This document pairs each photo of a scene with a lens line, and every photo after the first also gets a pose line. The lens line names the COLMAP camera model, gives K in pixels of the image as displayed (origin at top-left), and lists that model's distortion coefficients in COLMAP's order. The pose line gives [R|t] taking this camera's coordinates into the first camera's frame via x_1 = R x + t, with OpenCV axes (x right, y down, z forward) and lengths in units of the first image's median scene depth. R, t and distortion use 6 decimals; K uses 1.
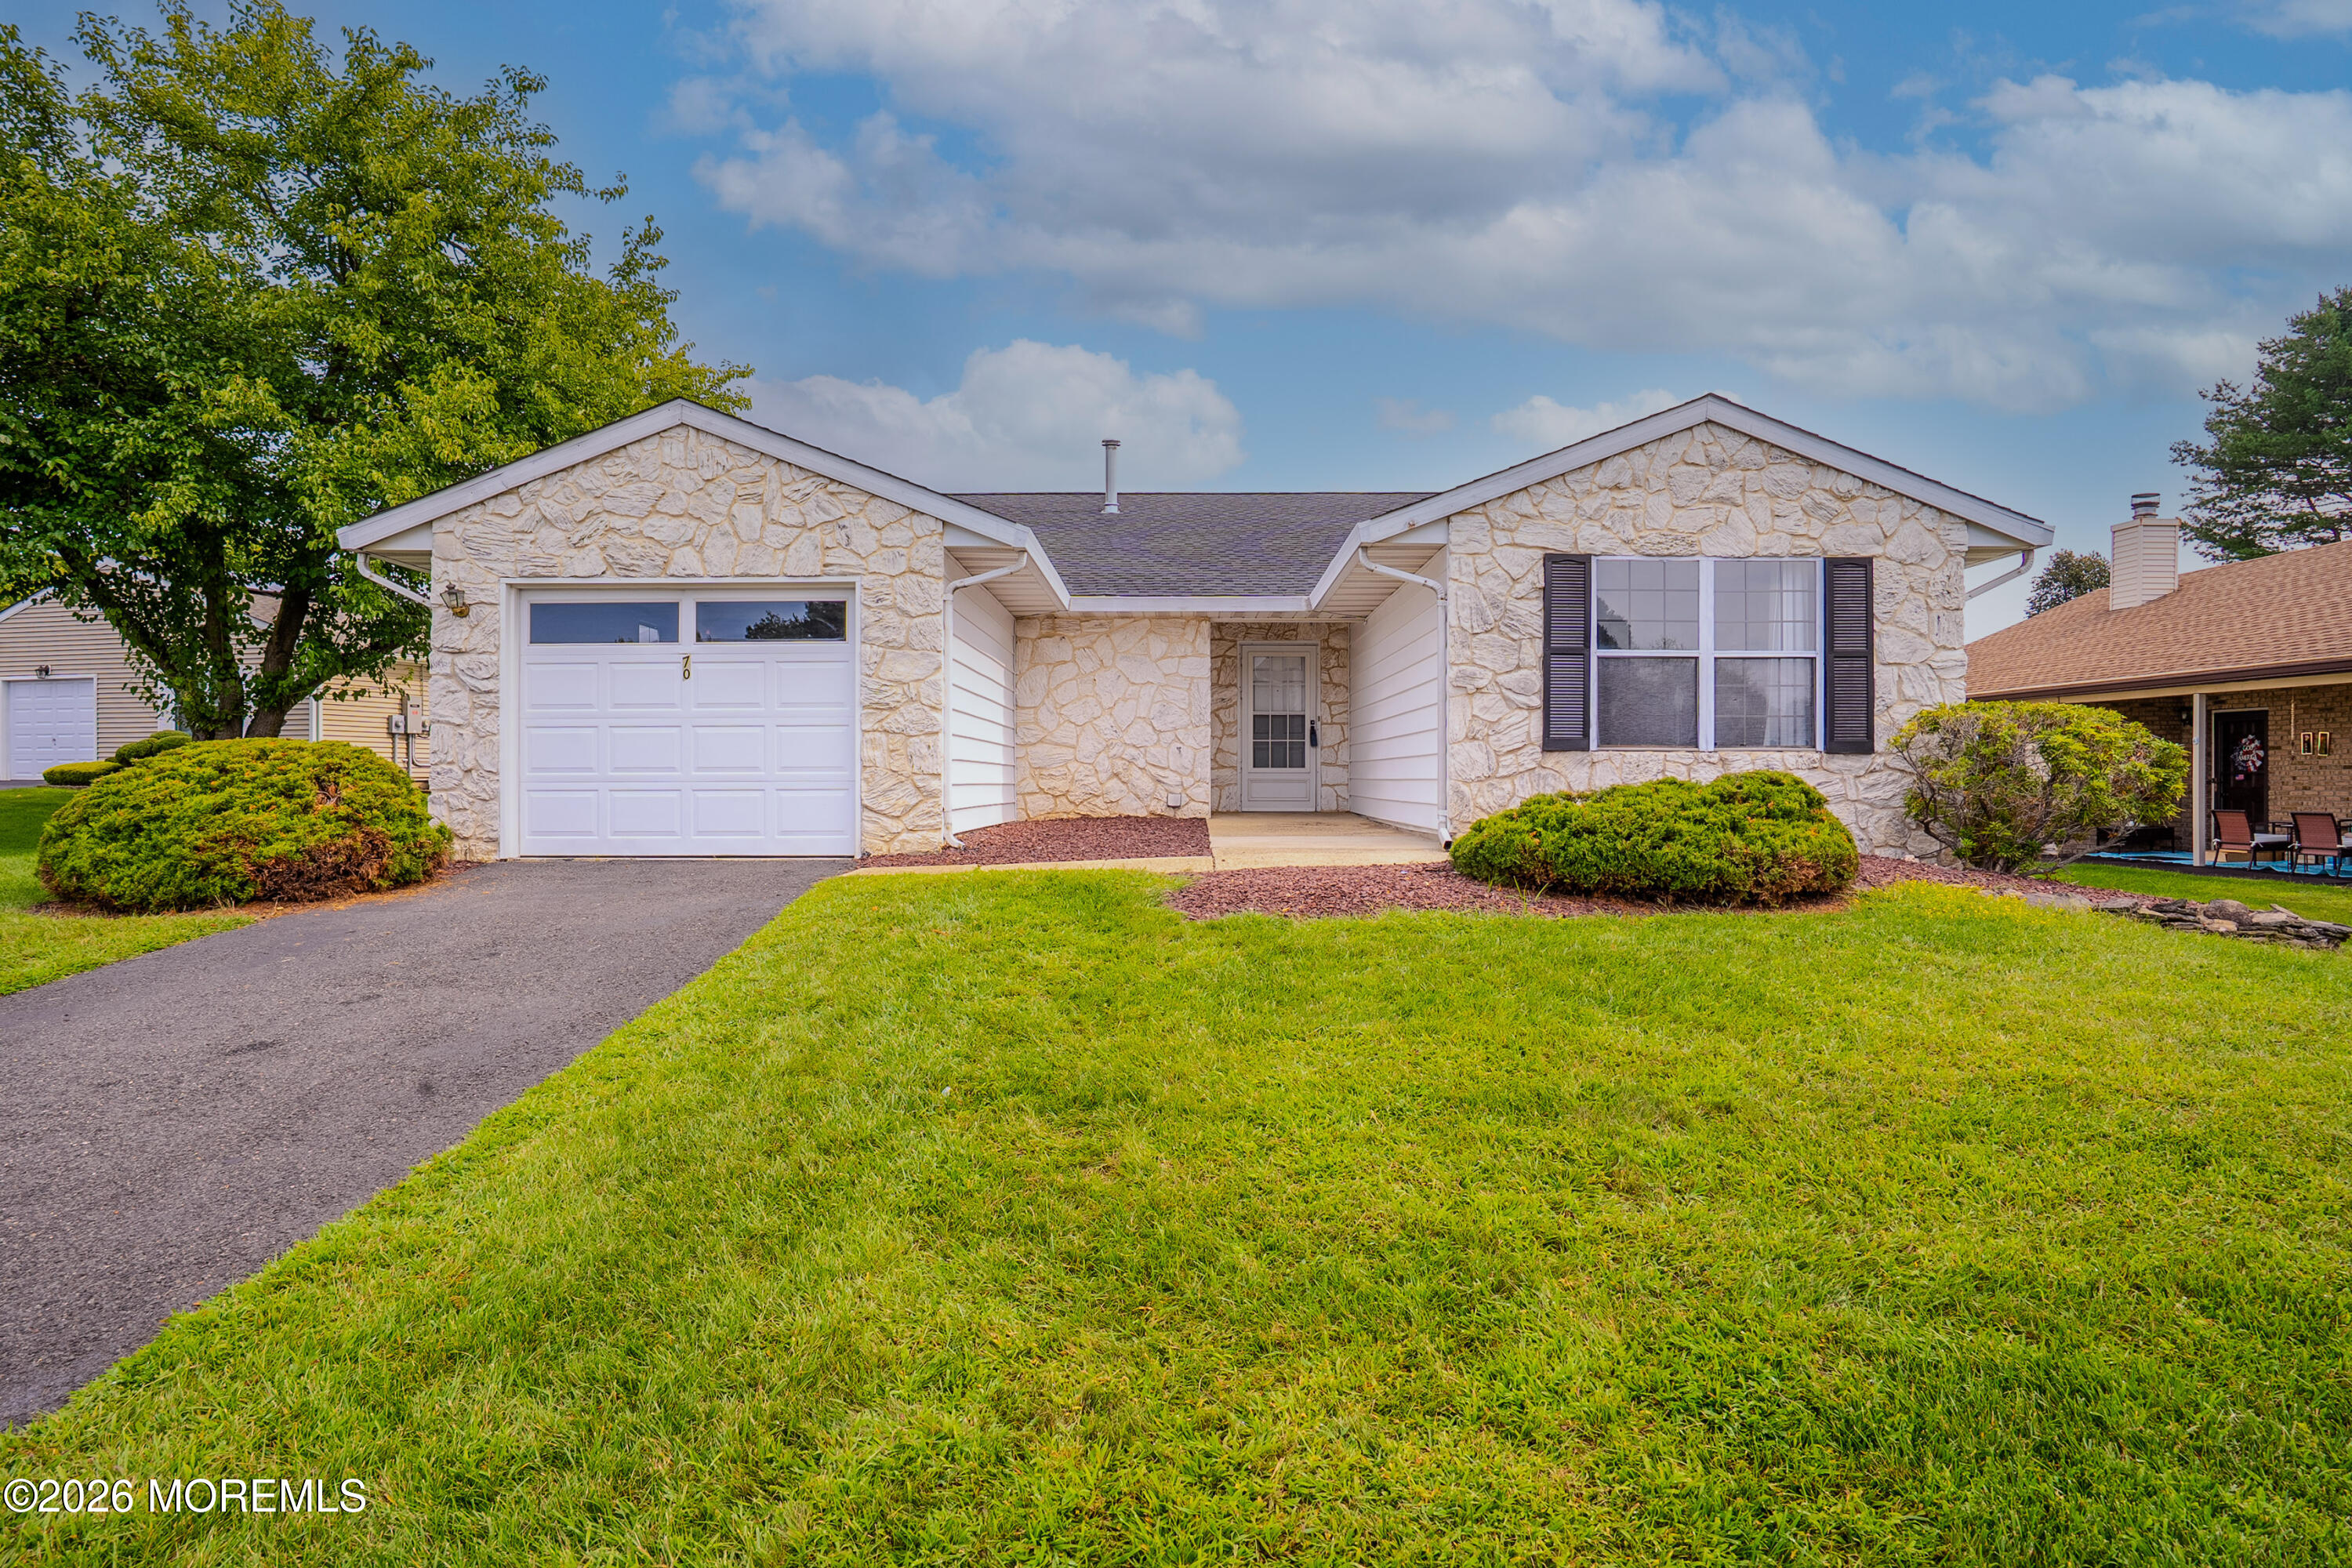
lens RADIAL K [[1331.0, 0, 1181.0], [0, 1331.0, 773.8], [0, 0, 1]] dist [-0.027124, 0.016444]
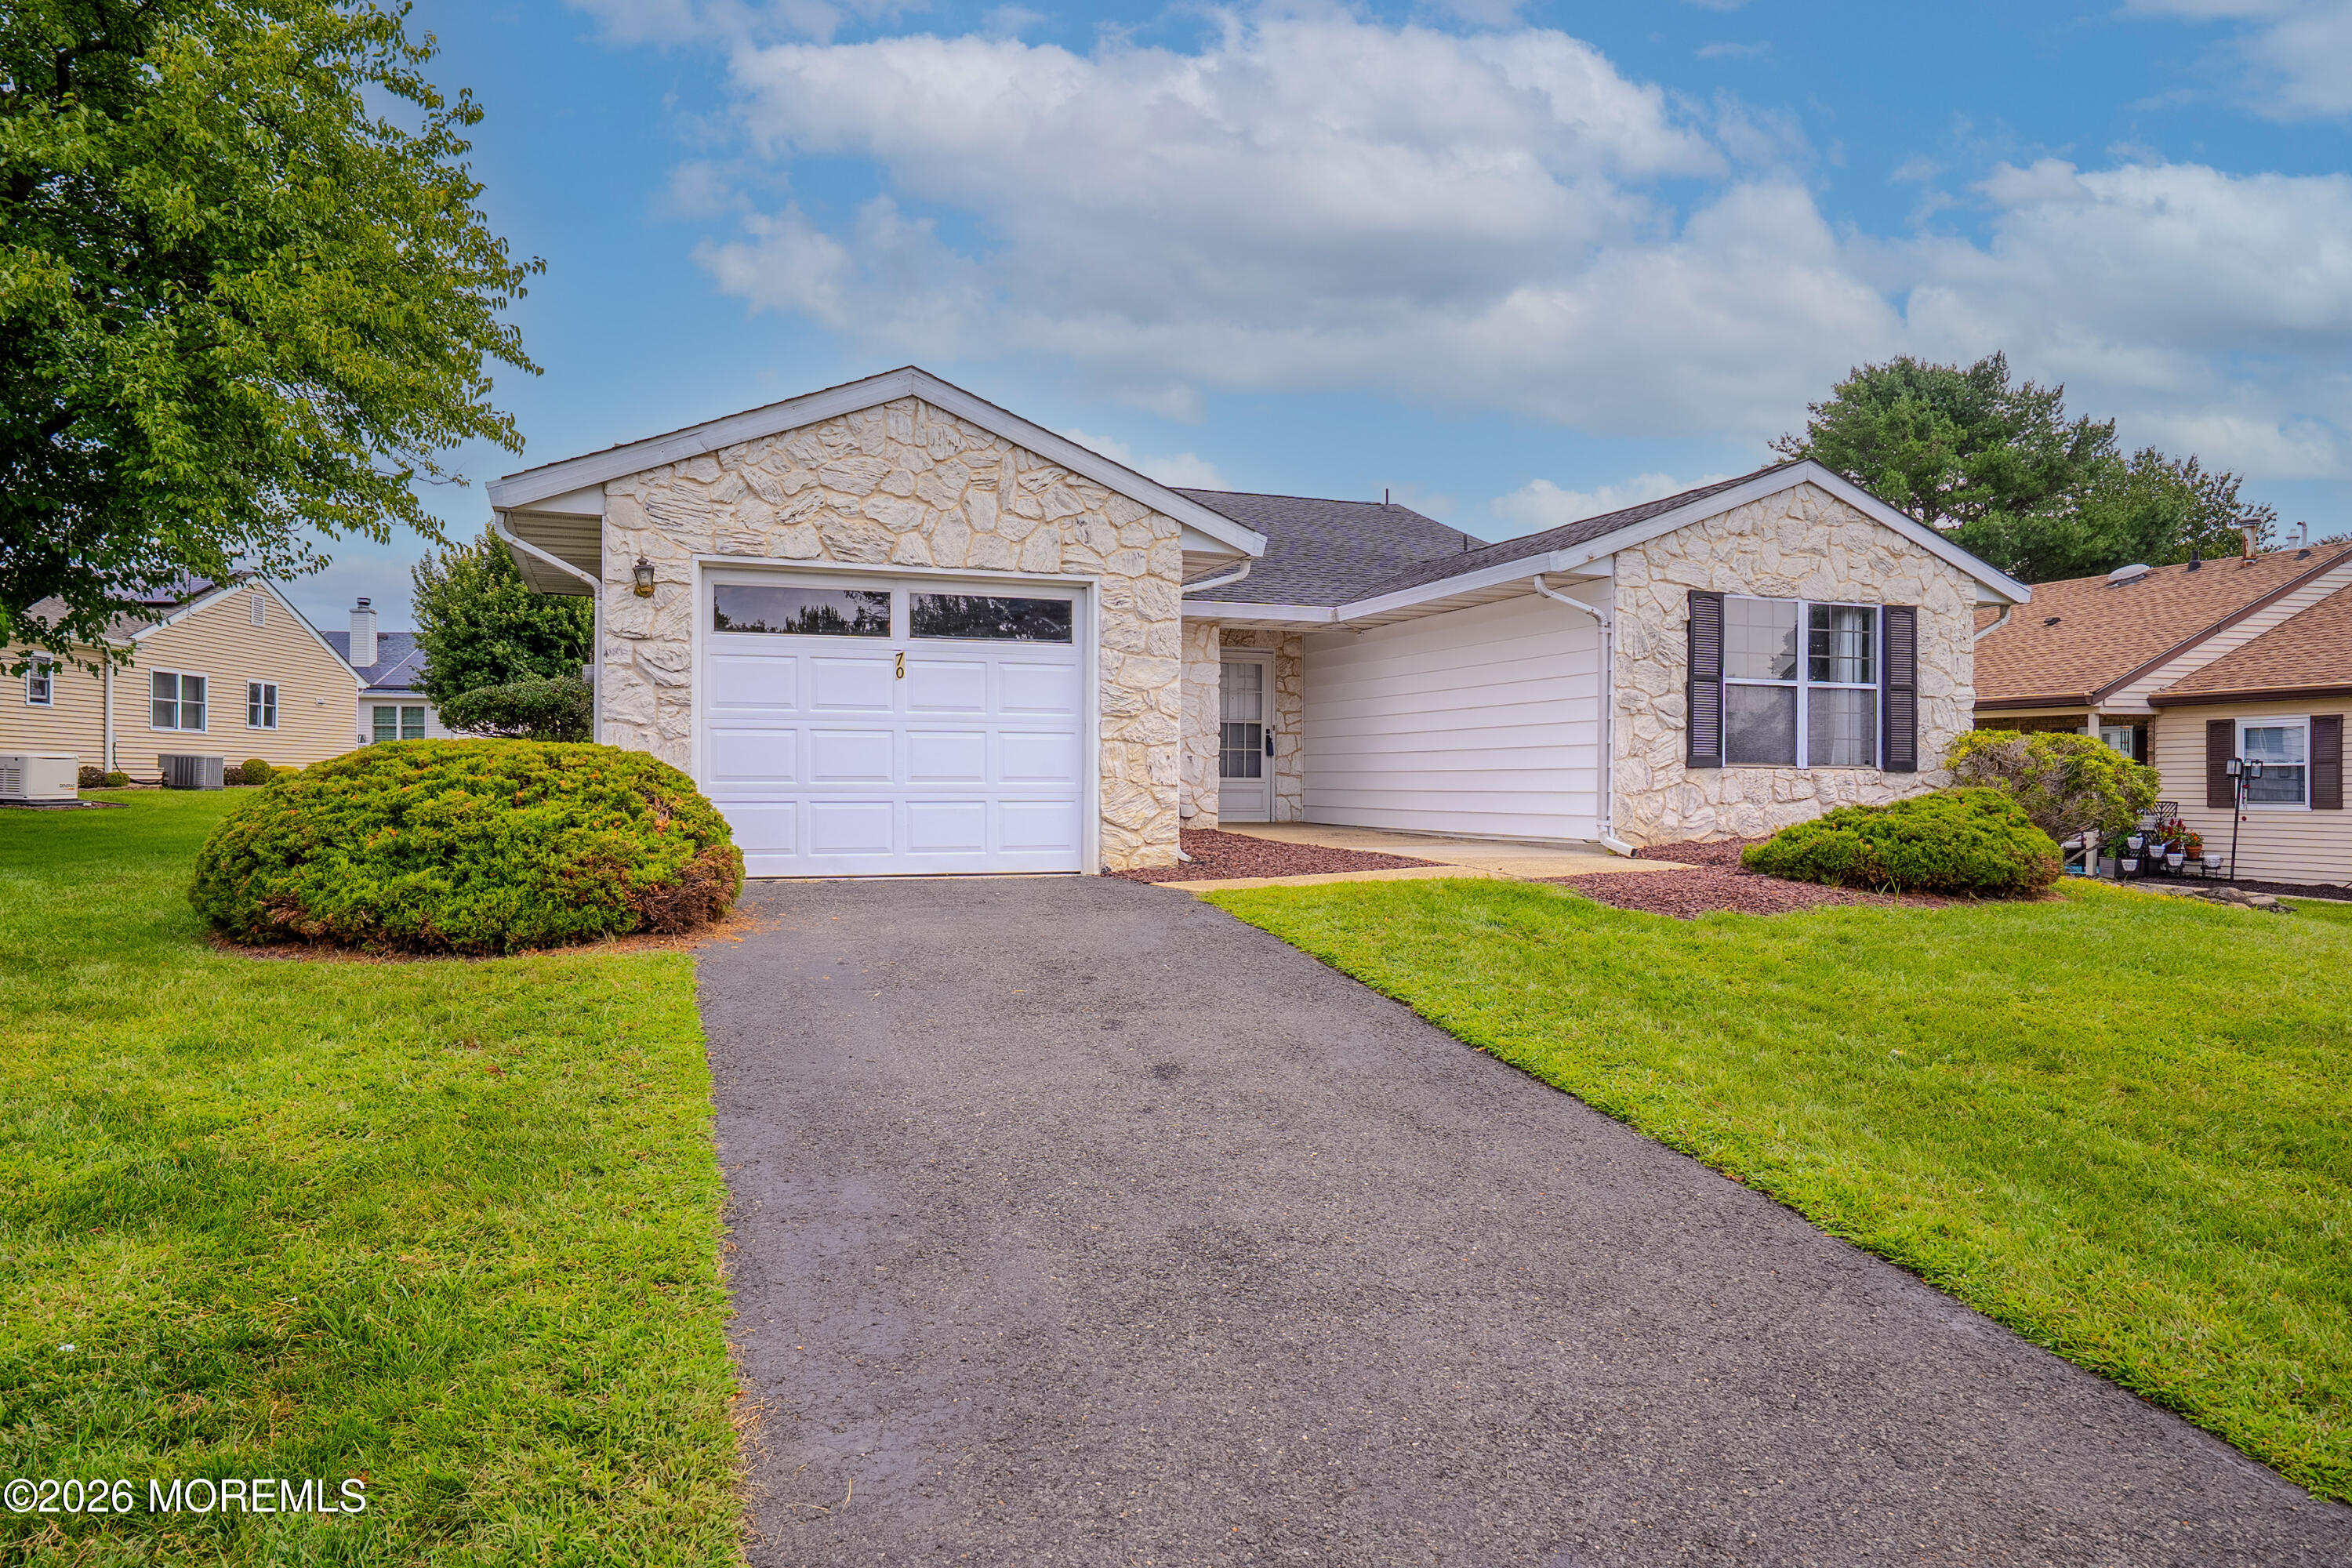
lens RADIAL K [[1488.2, 0, 1191.0], [0, 1488.2, 786.5], [0, 0, 1]] dist [-0.000042, 0.005678]
pose [[0.933535, 0.004488, 0.358457, -0.561124], [-0.006437, 0.999970, 0.004246, -0.003691], [-0.358428, -0.006271, 0.933536, -0.015738]]
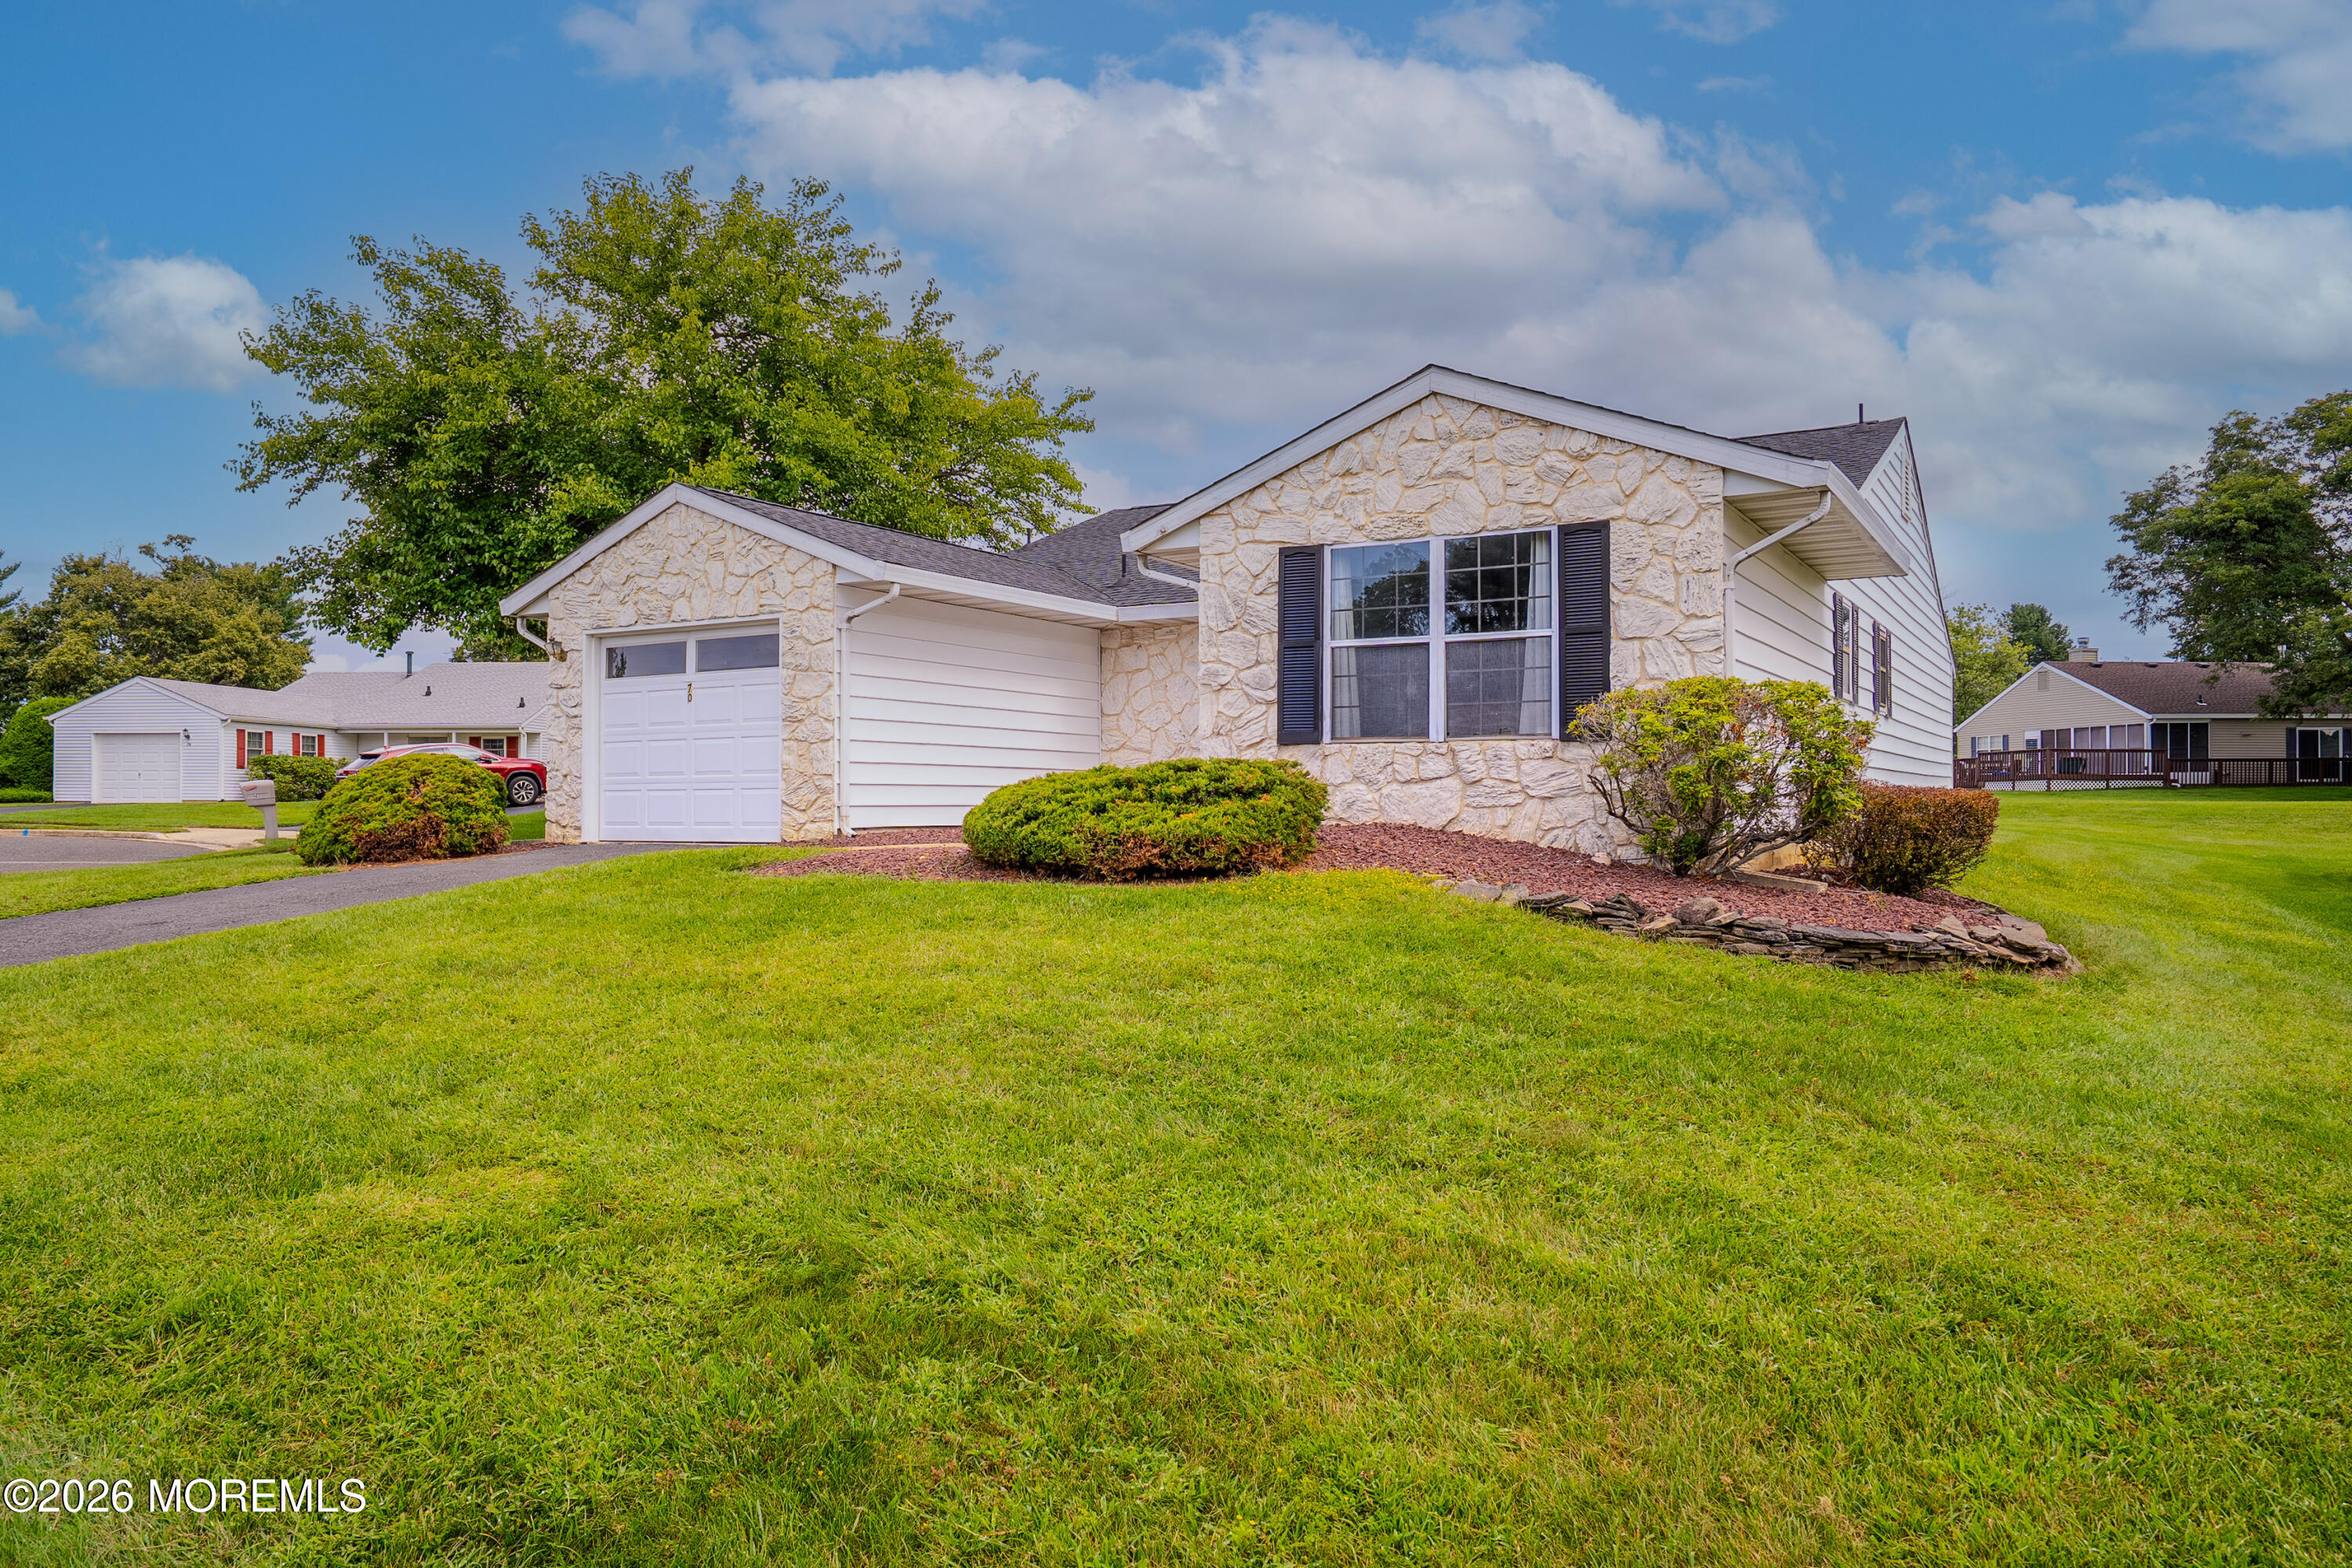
lens RADIAL K [[1604.1, 0, 1165.8], [0, 1604.1, 778.3], [0, 0, 1]] dist [-0.004199, 0.019327]
pose [[0.857205, -0.009317, -0.514890, 0.819261], [0.003721, 0.999922, -0.011899, 0.021923], [0.514961, 0.008284, 0.857174, -0.079296]]
